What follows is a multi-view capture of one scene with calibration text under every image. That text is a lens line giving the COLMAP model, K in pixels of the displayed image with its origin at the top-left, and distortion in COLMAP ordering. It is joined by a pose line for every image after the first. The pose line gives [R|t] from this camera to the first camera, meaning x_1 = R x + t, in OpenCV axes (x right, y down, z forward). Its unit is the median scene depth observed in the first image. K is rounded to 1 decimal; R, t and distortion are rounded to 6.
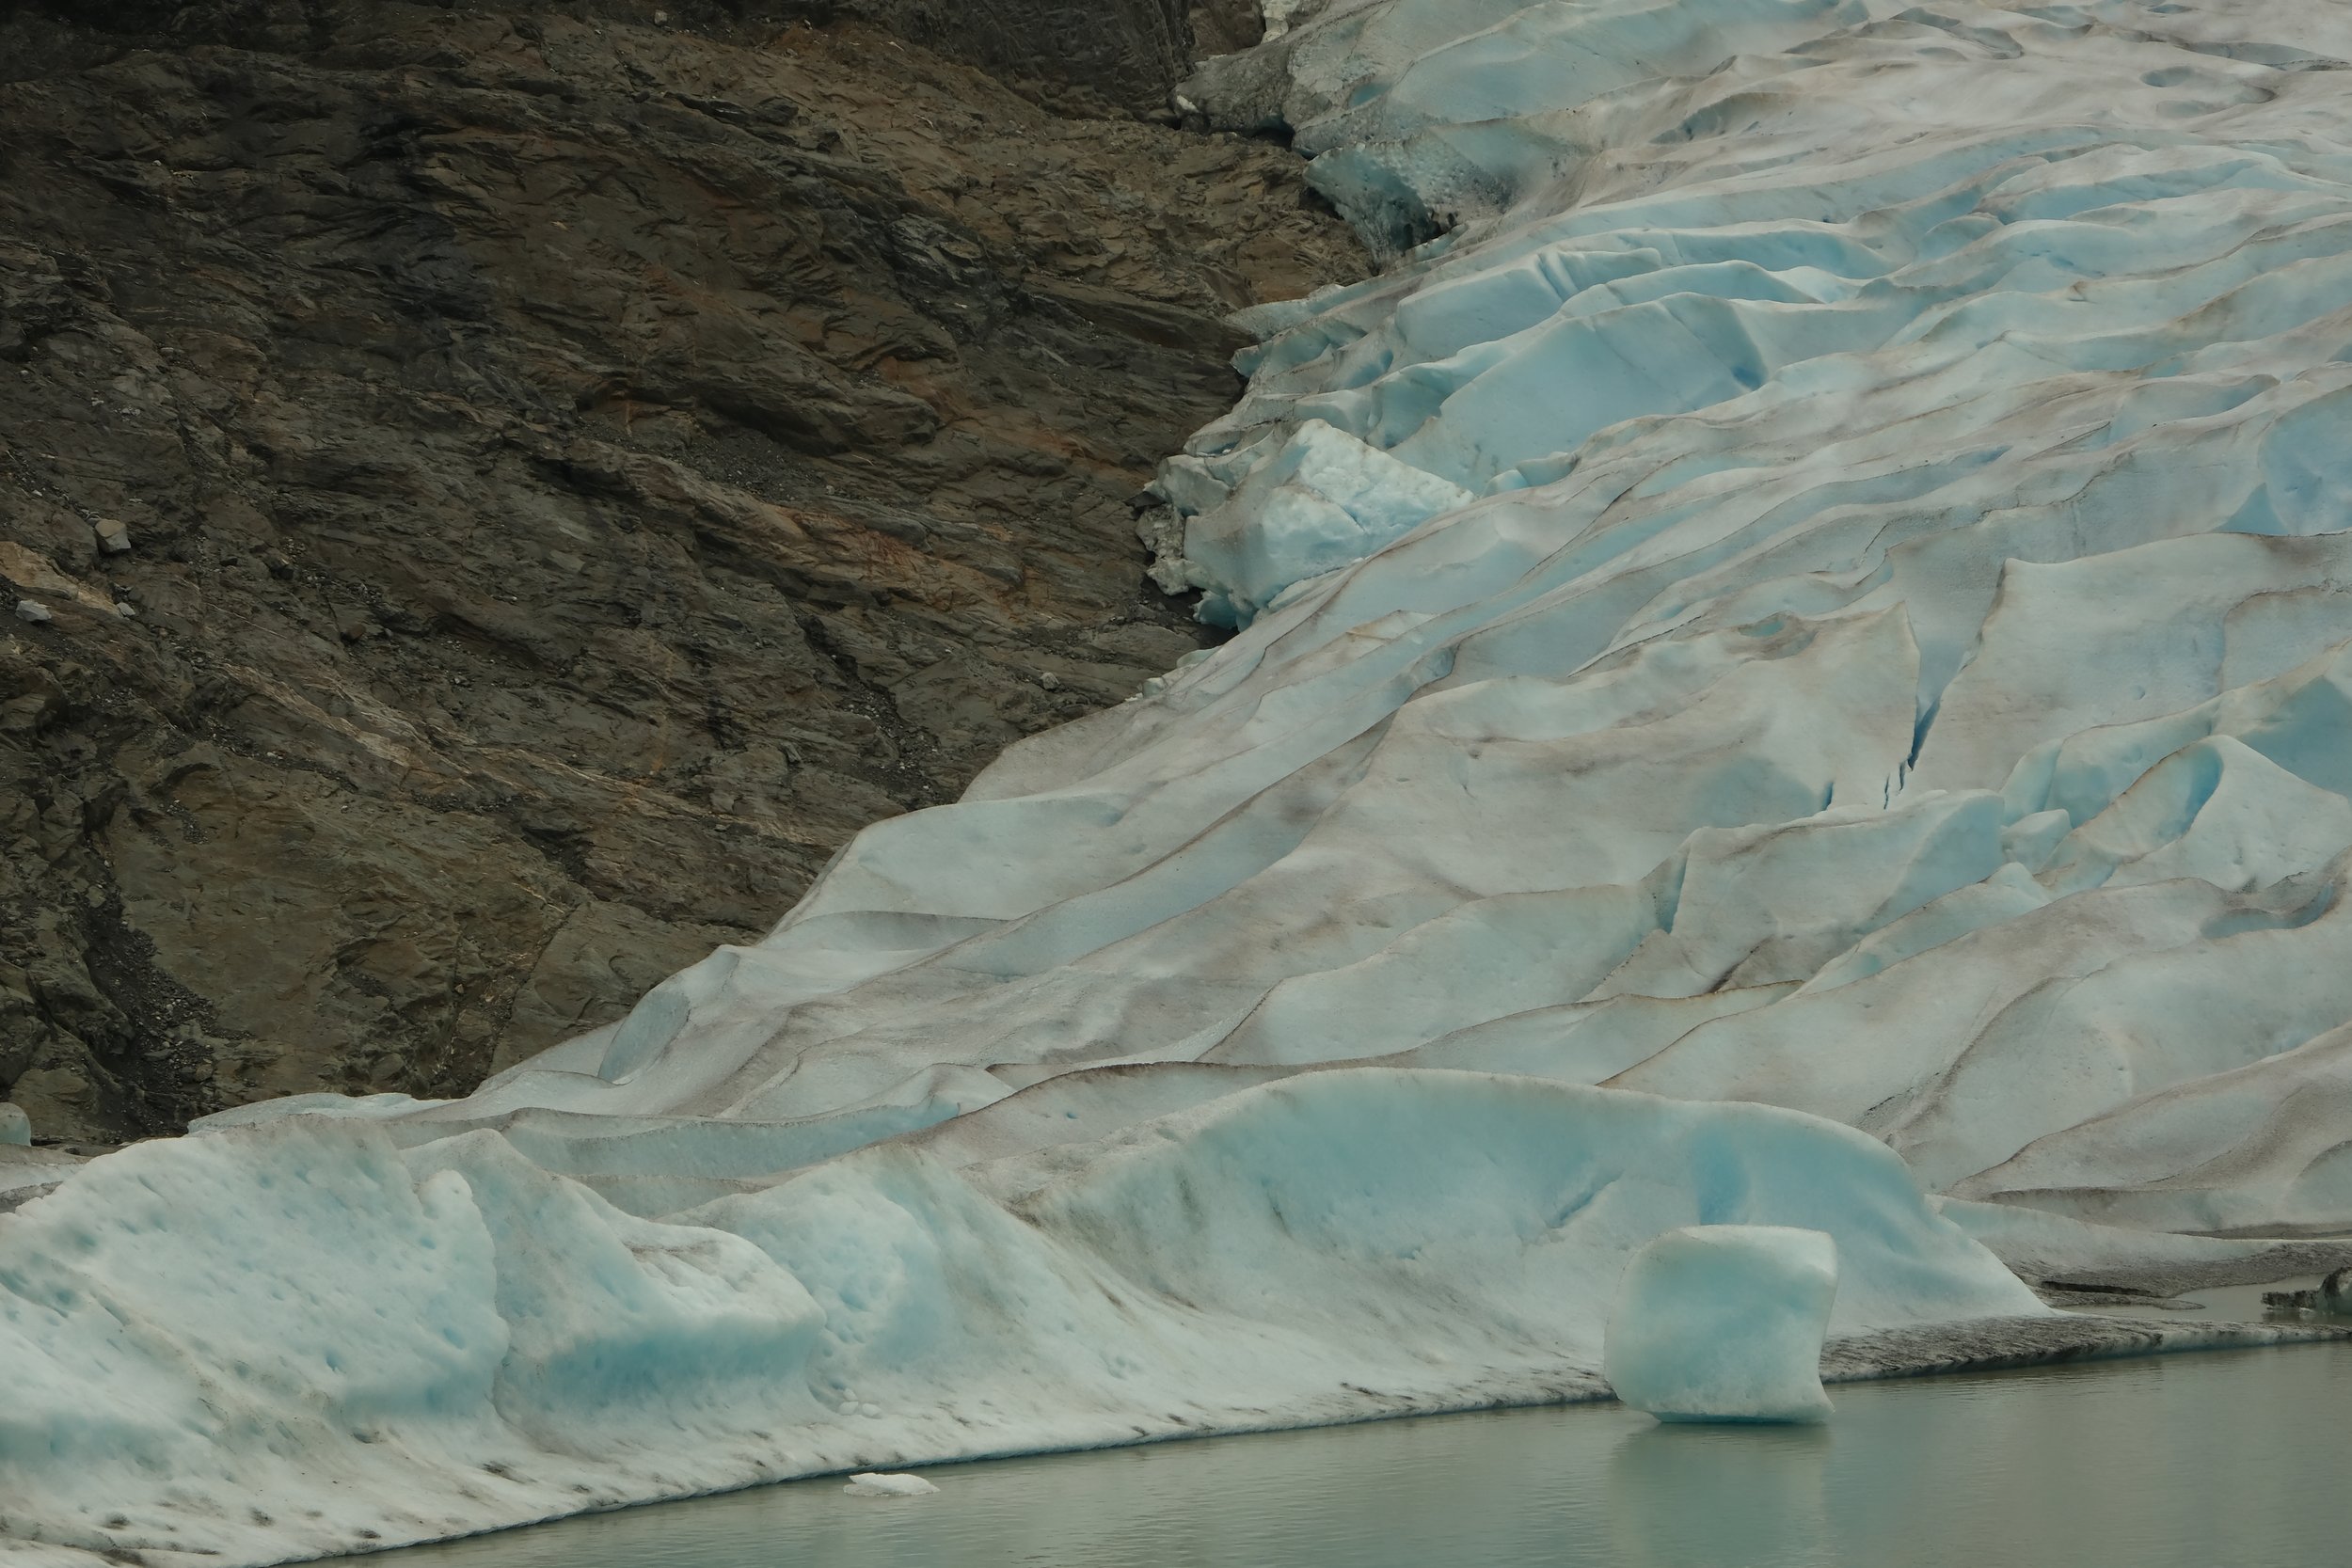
lens RADIAL K [[5675.5, 0, 1176.0], [0, 5675.5, 784.0], [0, 0, 1]] dist [0.086491, 1.094557]
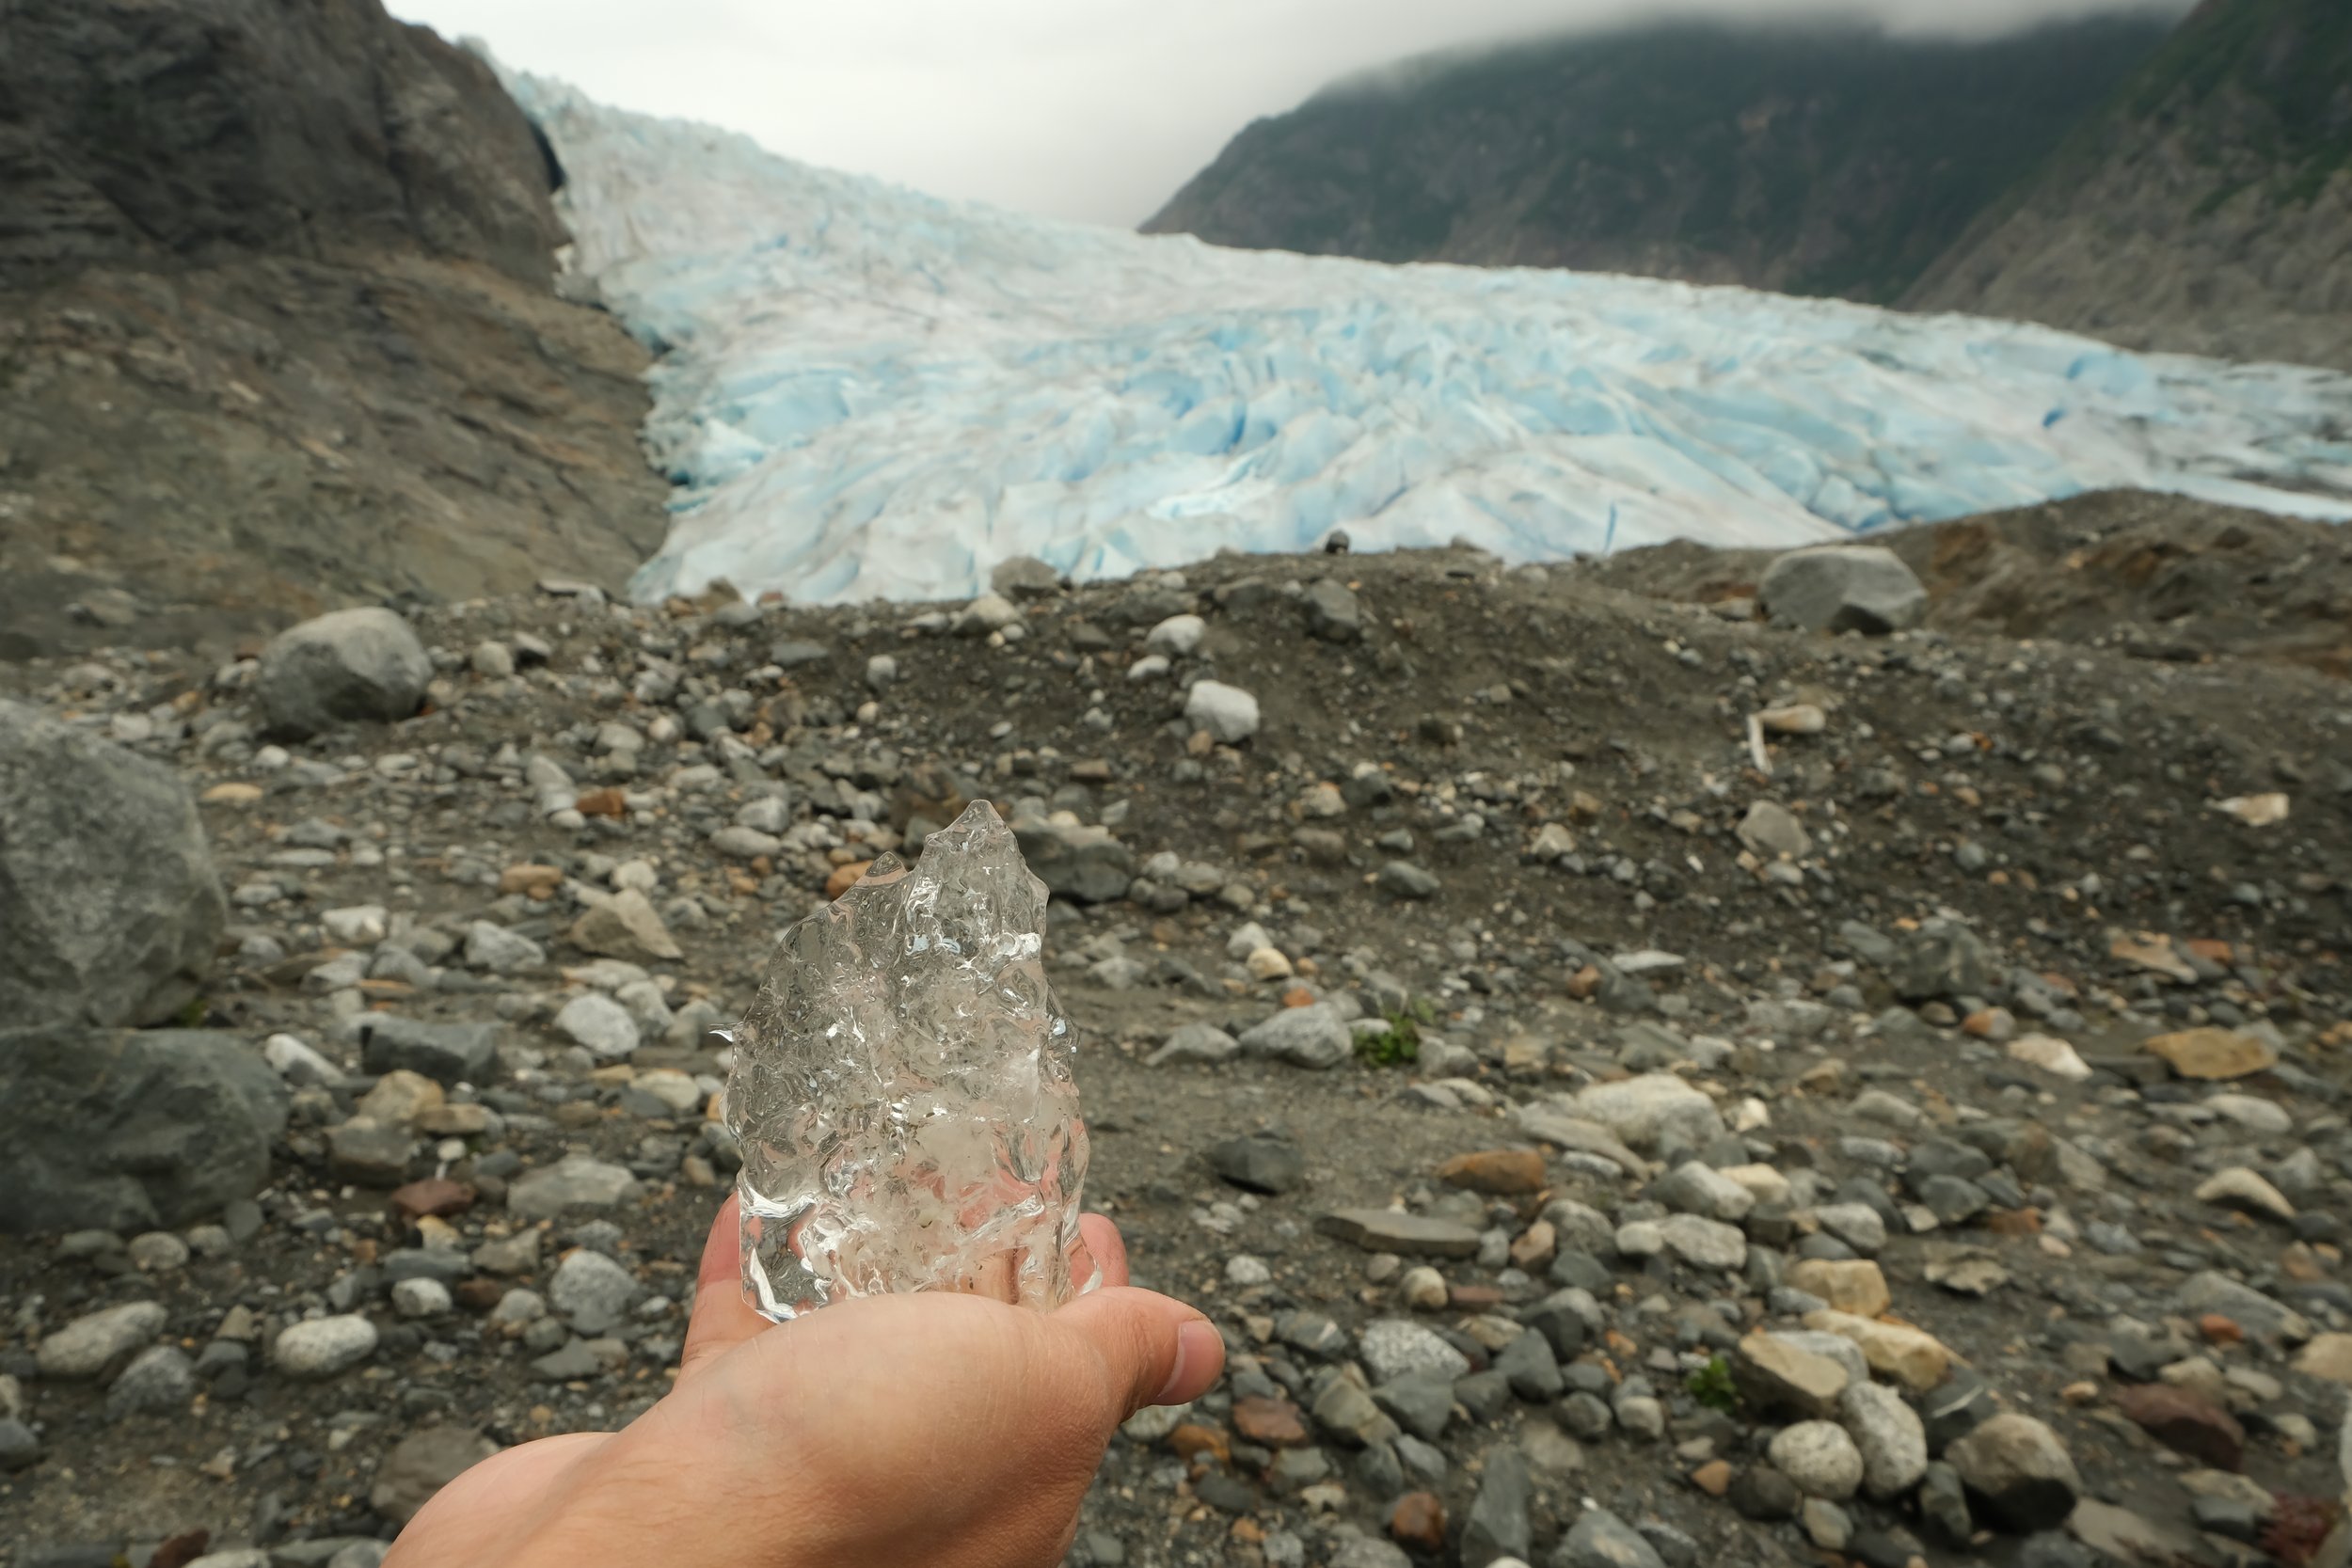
lens RADIAL K [[1832.4, 0, 1176.0], [0, 1832.4, 784.0], [0, 0, 1]] dist [-0.045931, 0.046189]
pose [[0.880791, -0.029046, 0.472614, -0.237087], [-0.043991, 0.988780, 0.142752, -0.017997], [-0.471458, -0.146525, 0.869631, -0.054022]]
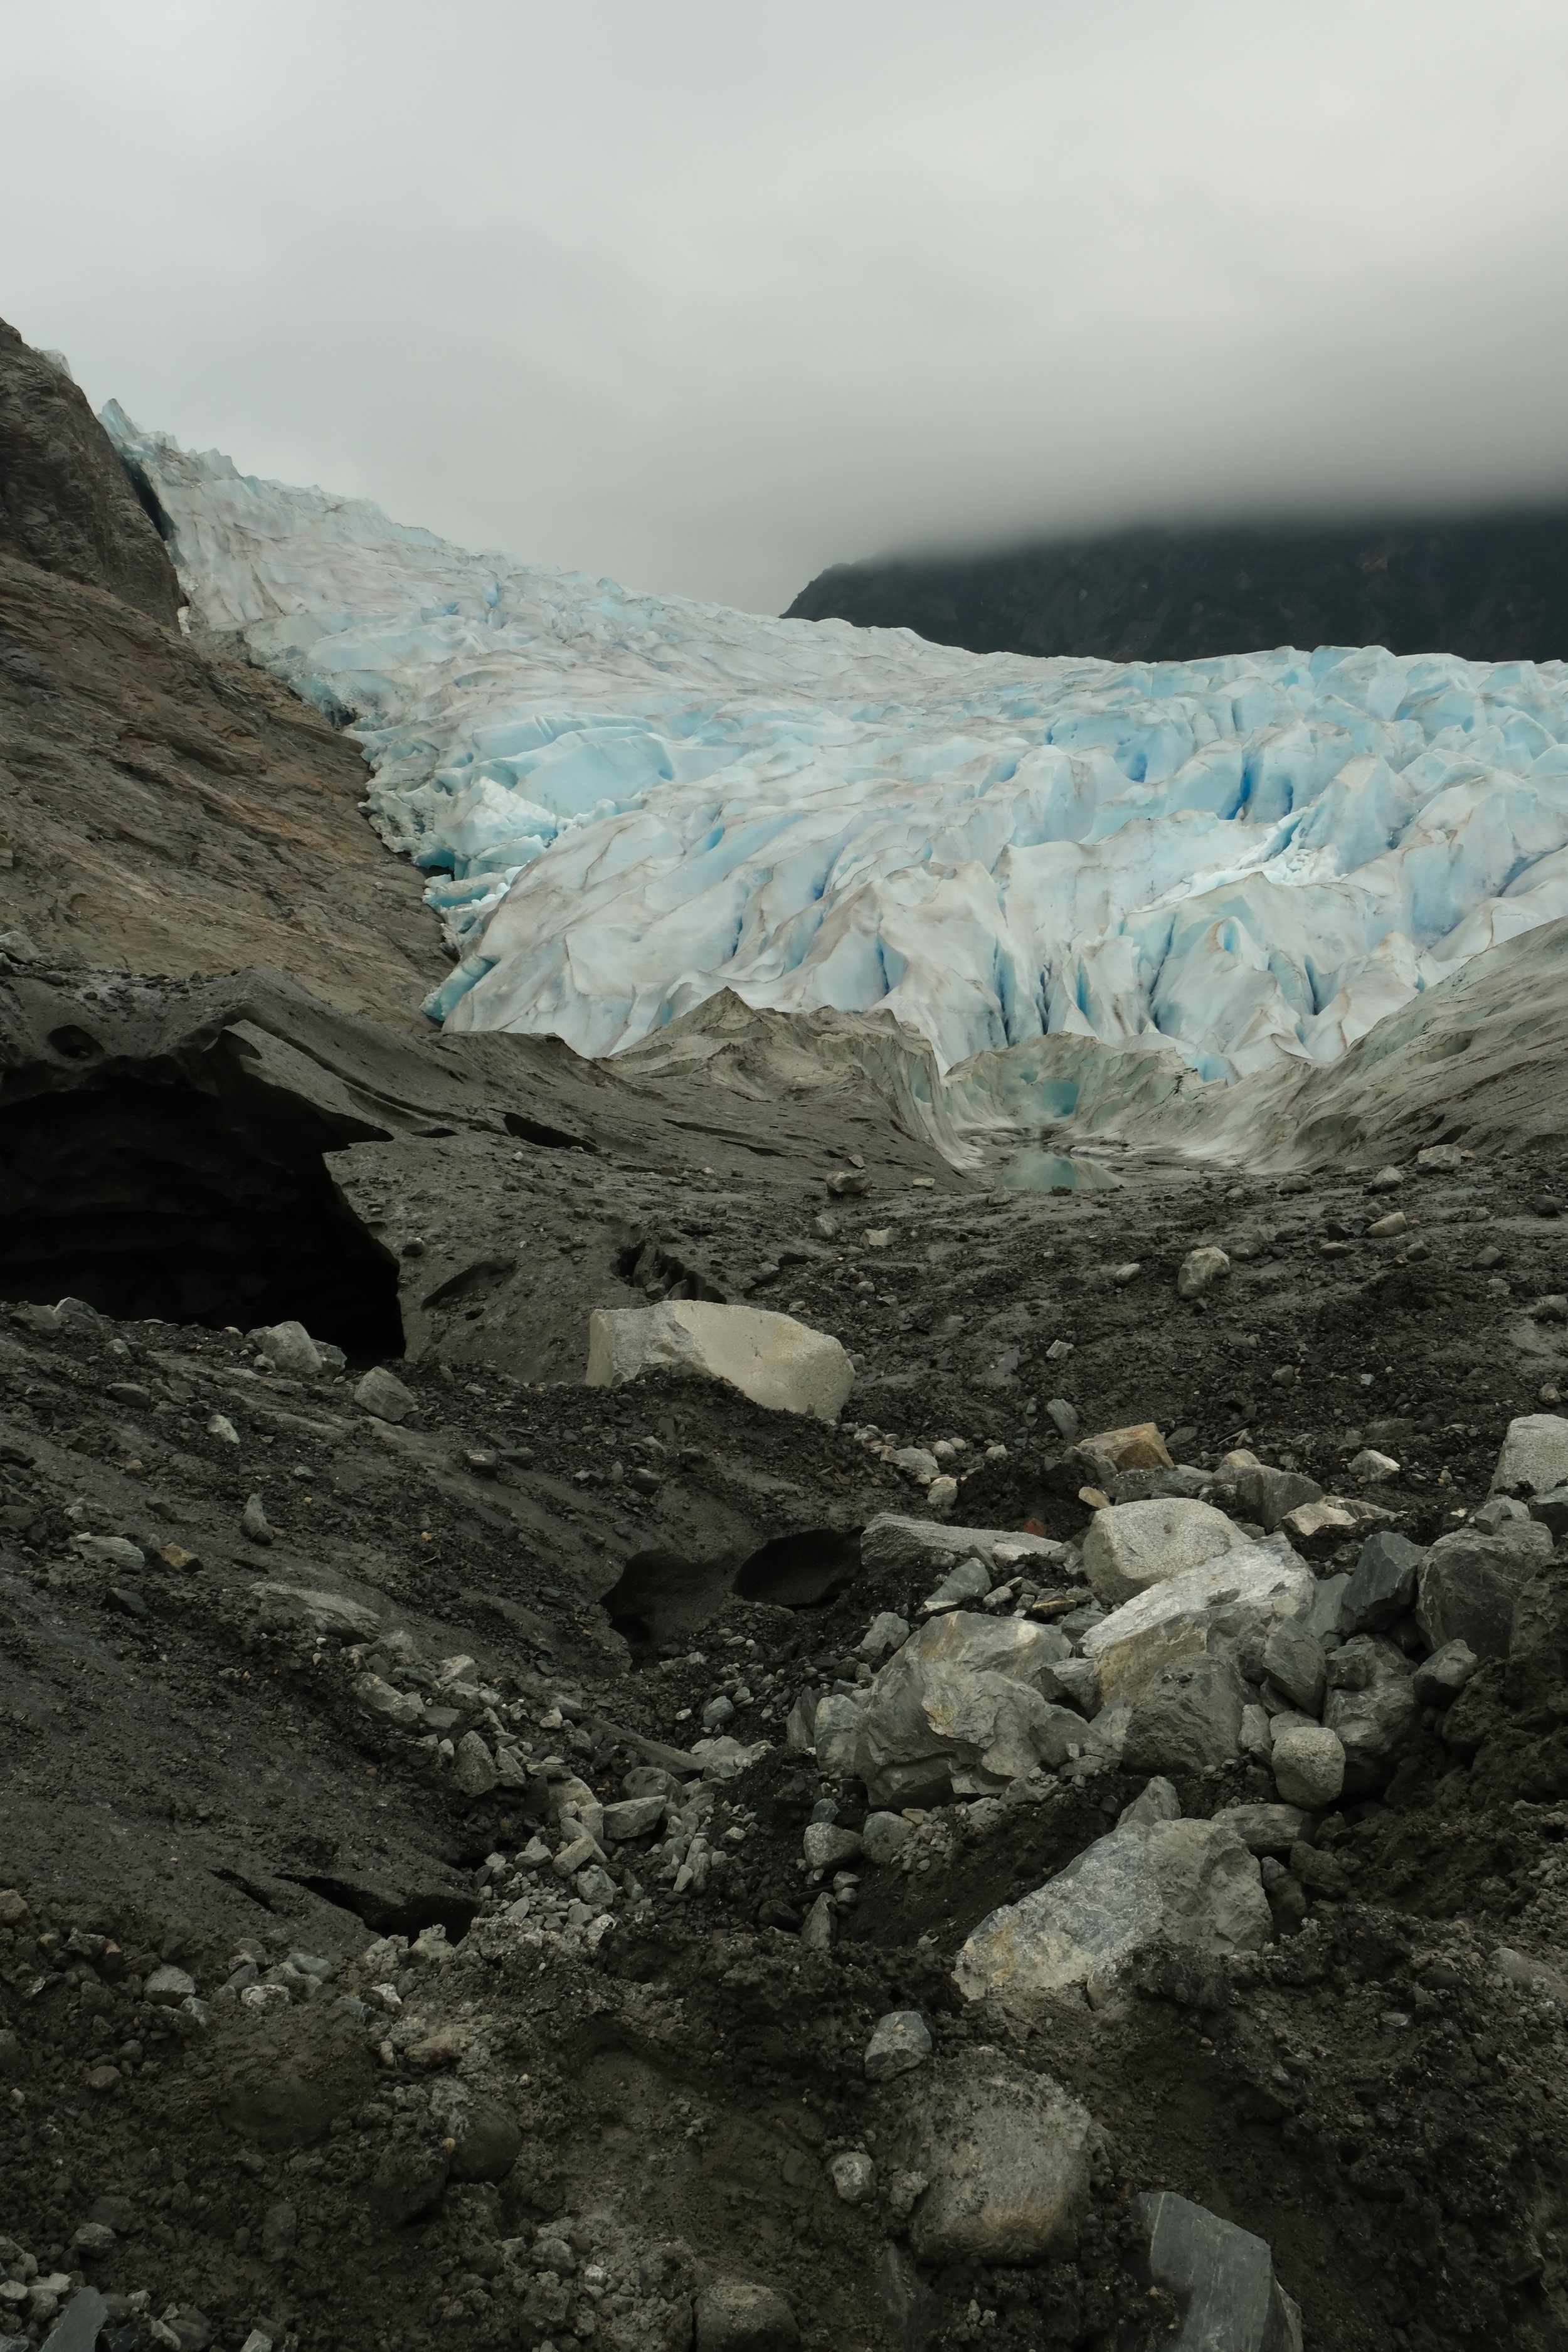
lens RADIAL K [[1847.7, 0, 784.0], [0, 1847.7, 1176.0], [0, 0, 1]] dist [-0.008694, 0.006613]
pose [[0.848274, -0.018561, 0.529232, -0.259329], [-0.031860, 0.995787, 0.085989, 0.025611], [-0.528598, -0.089804, 0.844109, 0.309057]]
